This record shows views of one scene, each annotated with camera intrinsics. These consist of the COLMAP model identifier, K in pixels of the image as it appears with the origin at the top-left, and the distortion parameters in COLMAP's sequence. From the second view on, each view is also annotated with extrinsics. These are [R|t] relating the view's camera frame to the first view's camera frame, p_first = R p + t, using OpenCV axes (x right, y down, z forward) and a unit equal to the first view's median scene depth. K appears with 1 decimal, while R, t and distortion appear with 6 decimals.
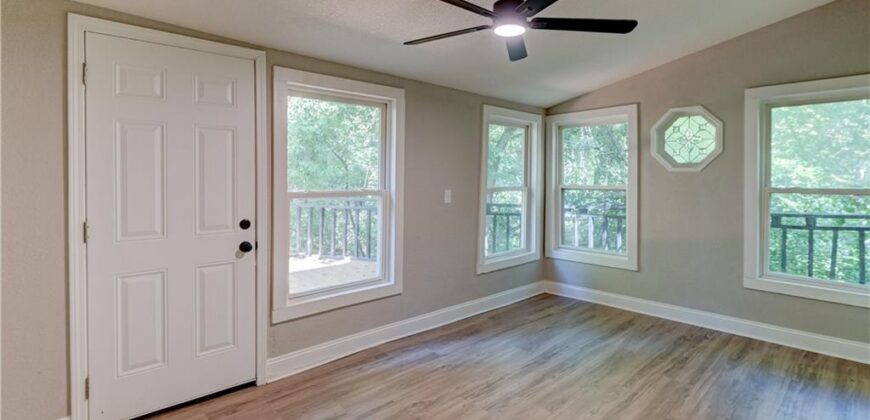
lens RADIAL K [[413.9, 0, 435.5], [0, 413.9, 181.2], [0, 0, 1]] dist [0.005566, -0.004121]
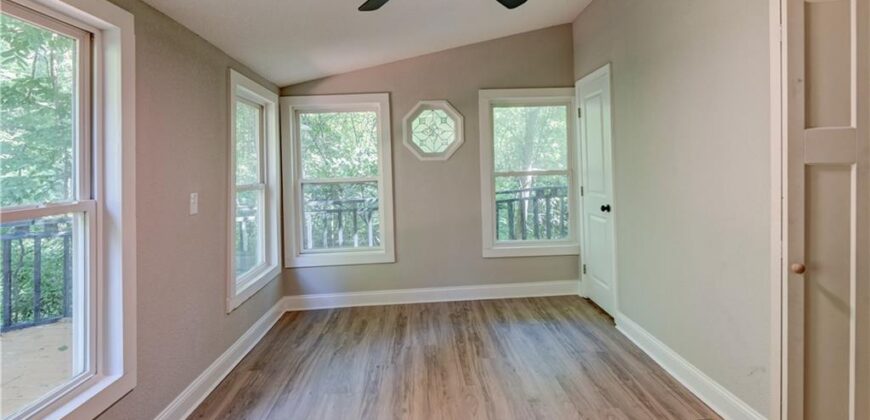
lens RADIAL K [[413.9, 0, 433.9], [0, 413.9, 166.7], [0, 0, 1]] dist [0.005566, -0.004121]
pose [[0.642879, -0.020037, 0.765705, -0.243206], [0.039453, 0.999197, -0.006977, 0.000246], [-0.764951, 0.034695, 0.643154, 0.343252]]
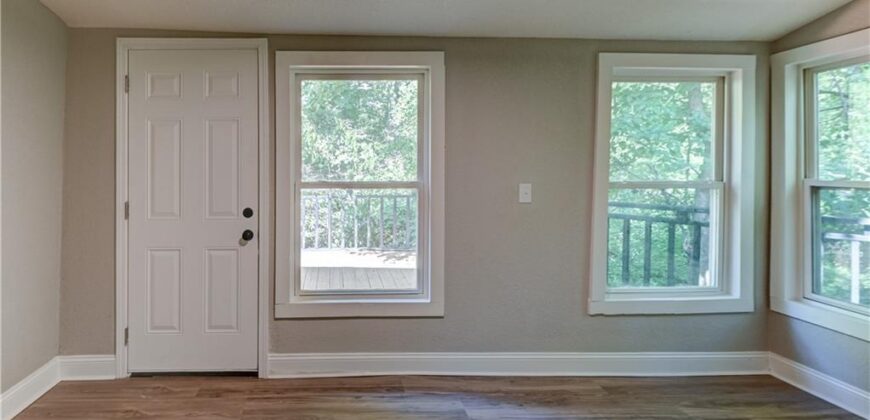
lens RADIAL K [[413.9, 0, 353.8], [0, 413.9, 170.3], [0, 0, 1]] dist [0.005566, -0.004121]
pose [[0.751254, -0.003233, -0.660005, 0.305314], [-0.004052, 0.999947, -0.009511, 0.006992], [0.660000, 0.009819, 0.751201, 0.313485]]
